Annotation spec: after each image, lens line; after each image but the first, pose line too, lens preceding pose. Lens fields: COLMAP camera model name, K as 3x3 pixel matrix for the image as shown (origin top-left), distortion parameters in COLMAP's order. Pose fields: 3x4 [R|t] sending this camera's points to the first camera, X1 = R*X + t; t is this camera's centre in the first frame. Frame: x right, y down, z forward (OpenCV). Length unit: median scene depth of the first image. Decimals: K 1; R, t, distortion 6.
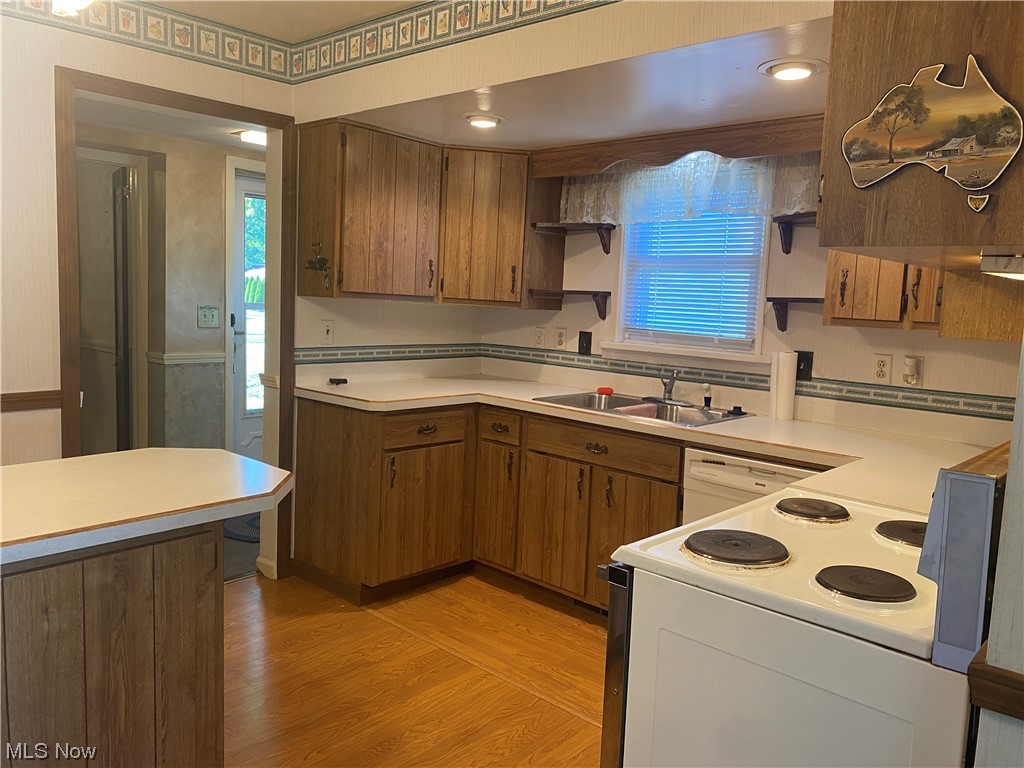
lens RADIAL K [[783.4, 0, 513.2], [0, 783.4, 379.1], [0, 0, 1]] dist [0.114432, -0.136411]
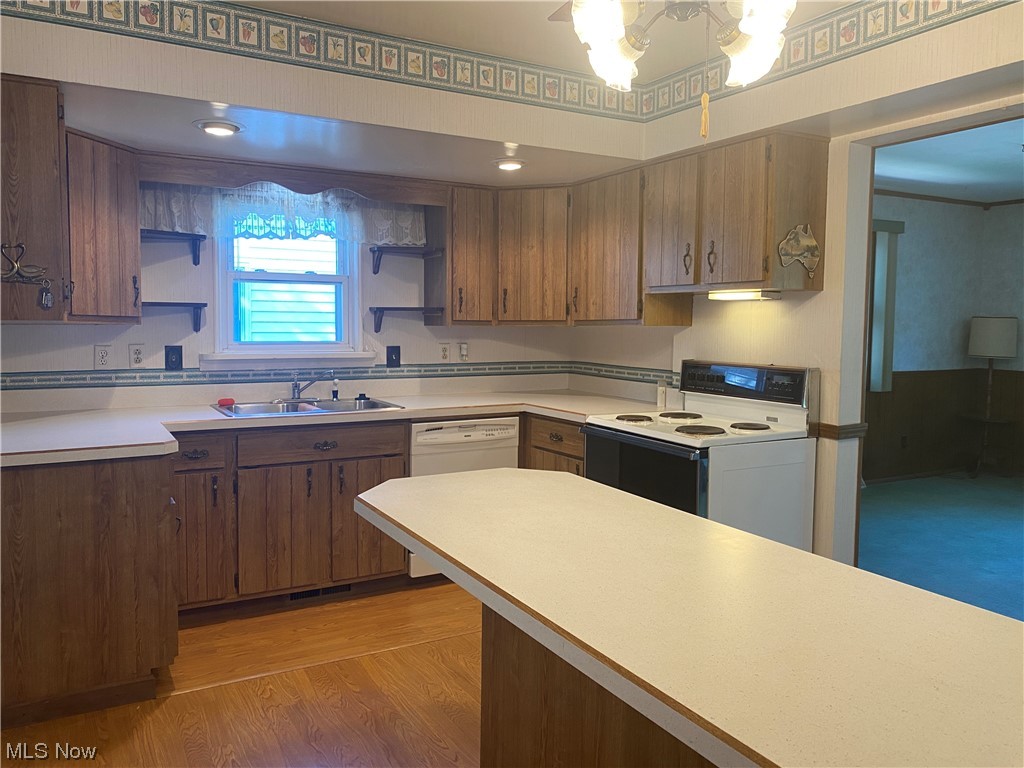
lens RADIAL K [[785.7, 0, 512.0], [0, 785.7, 384.0], [0, 0, 1]] dist [0.104135, -0.250875]
pose [[0.294595, -0.115294, 0.948642, -0.818265], [0.108648, 0.990300, 0.086617, -0.062175], [-0.949426, 0.077552, 0.304264, 0.378823]]
